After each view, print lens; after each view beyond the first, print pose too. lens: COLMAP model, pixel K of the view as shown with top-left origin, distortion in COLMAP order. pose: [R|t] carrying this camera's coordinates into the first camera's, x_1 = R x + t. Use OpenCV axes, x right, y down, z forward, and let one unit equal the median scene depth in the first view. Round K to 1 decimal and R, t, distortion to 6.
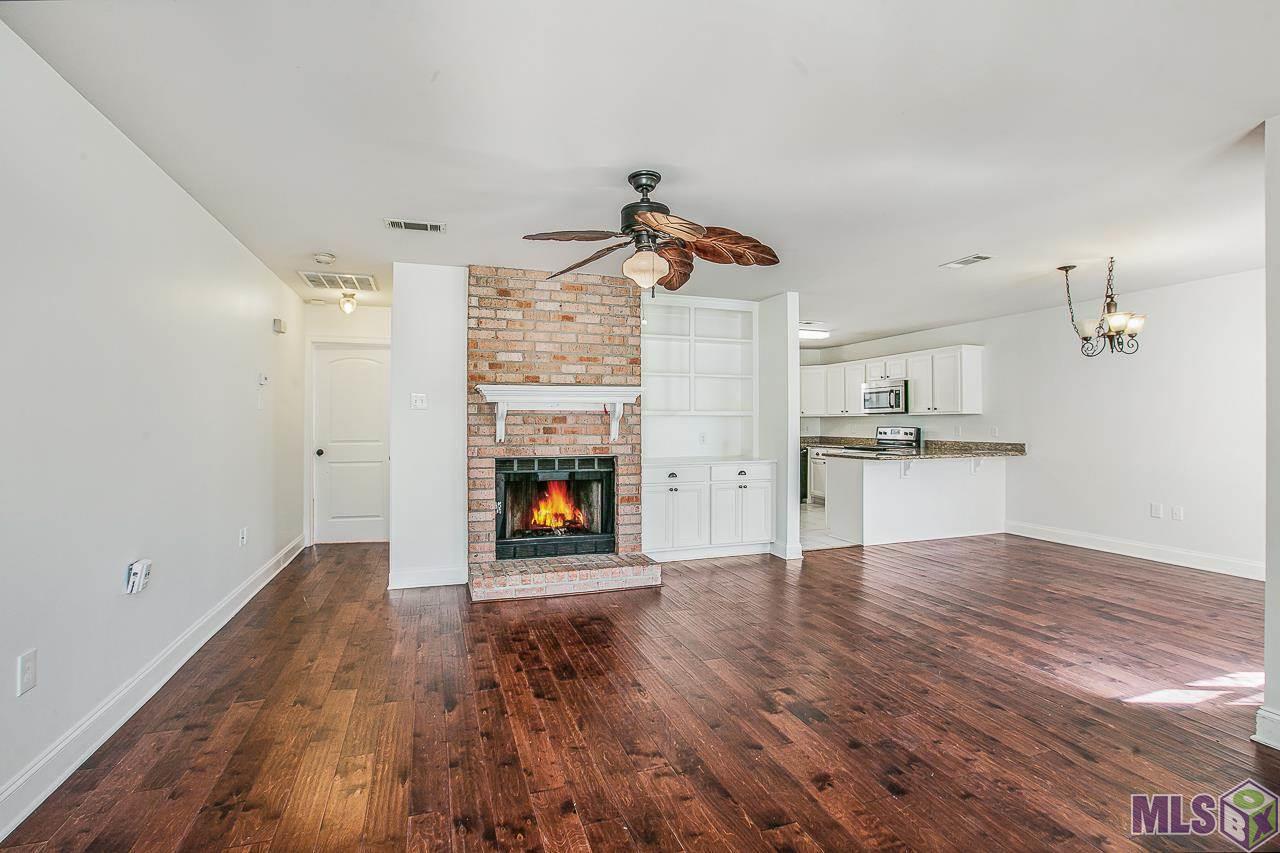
lens RADIAL K [[595.7, 0, 654.9], [0, 595.7, 415.4], [0, 0, 1]] dist [-0.029722, 0.008729]
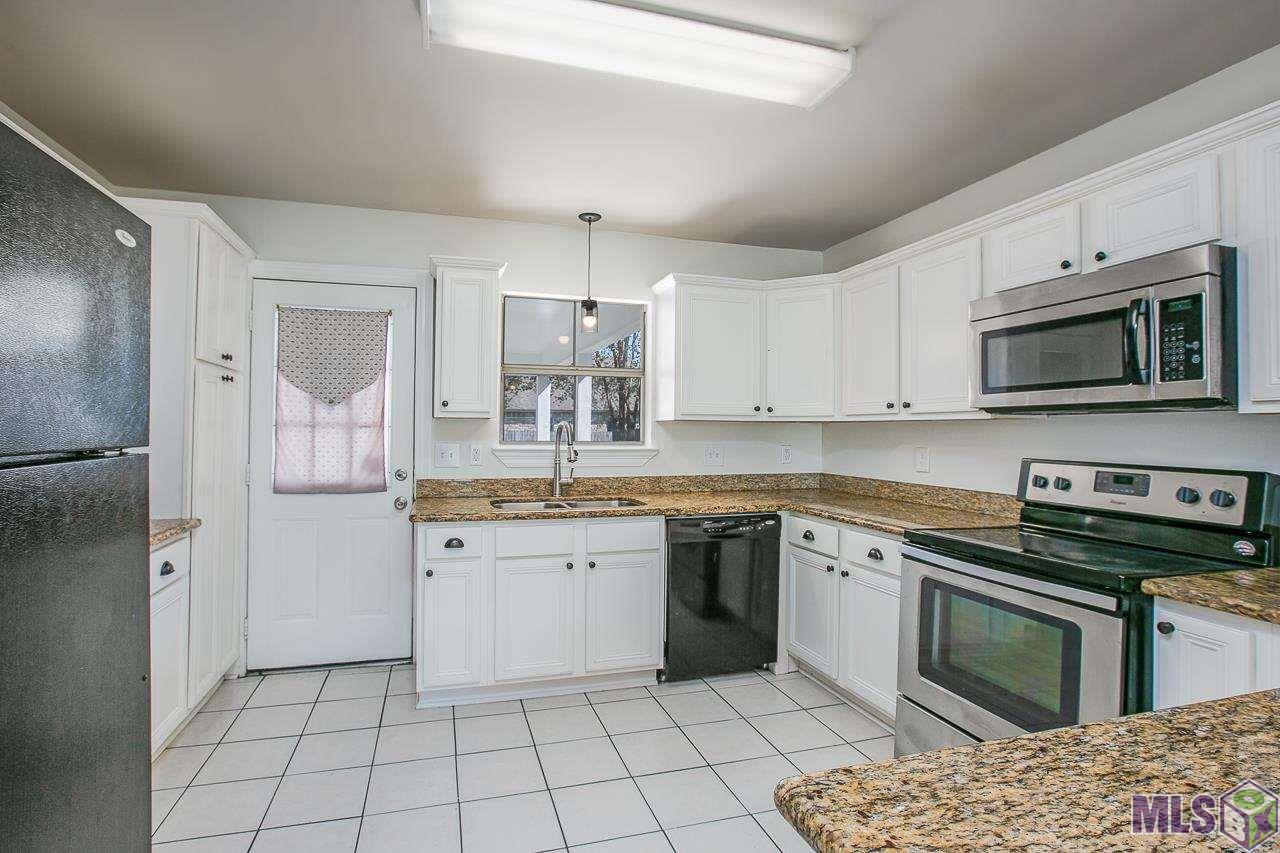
lens RADIAL K [[595.7, 0, 620.7], [0, 595.7, 394.6], [0, 0, 1]] dist [-0.029722, 0.008729]
pose [[0.997867, 0.007194, -0.064883, 0.355760], [-0.010306, 0.998805, -0.047765, 0.007281], [0.064462, 0.048331, 0.996749, 1.244606]]
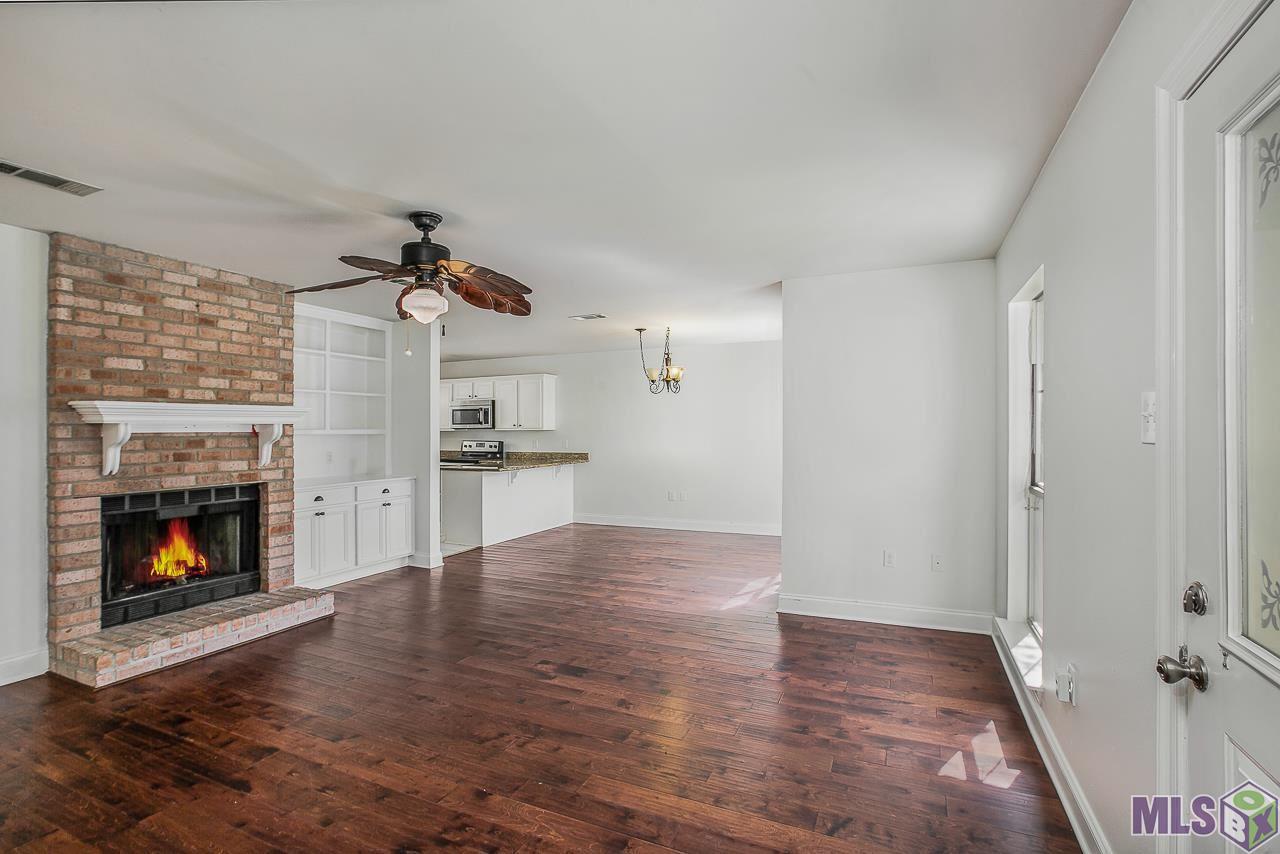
lens RADIAL K [[595.7, 0, 644.7], [0, 595.7, 432.7], [0, 0, 1]] dist [-0.029722, 0.008729]
pose [[0.700781, -0.007229, 0.713340, -0.298416], [-0.003820, 0.999896, 0.013886, -0.021107], [-0.713367, -0.012456, 0.700680, -0.013010]]
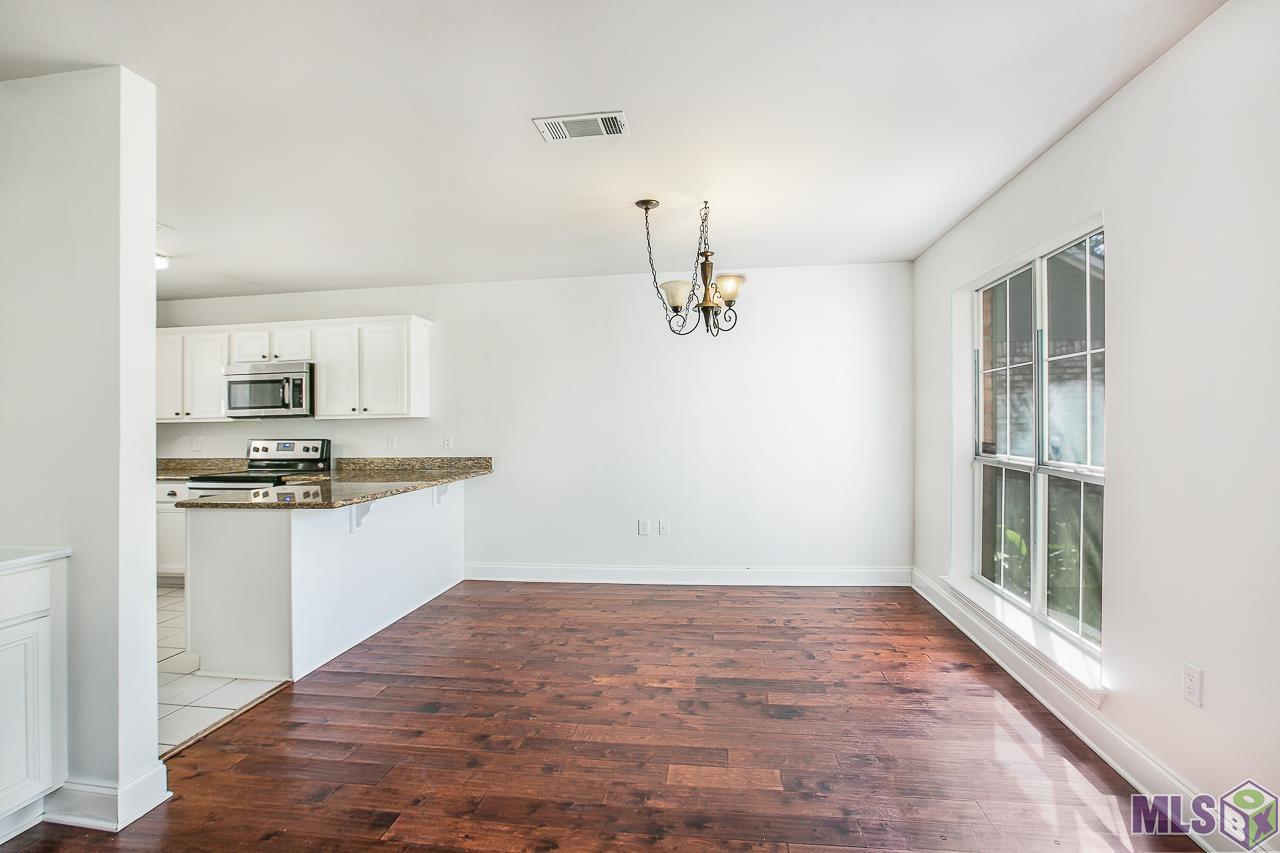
lens RADIAL K [[595.7, 0, 634.1], [0, 595.7, 428.7], [0, 0, 1]] dist [-0.029722, 0.008729]
pose [[0.492332, -0.011958, 0.870326, 0.079394], [0.003382, 0.999924, 0.011825, 0.004271], [-0.870401, -0.002878, 0.492335, 0.634724]]
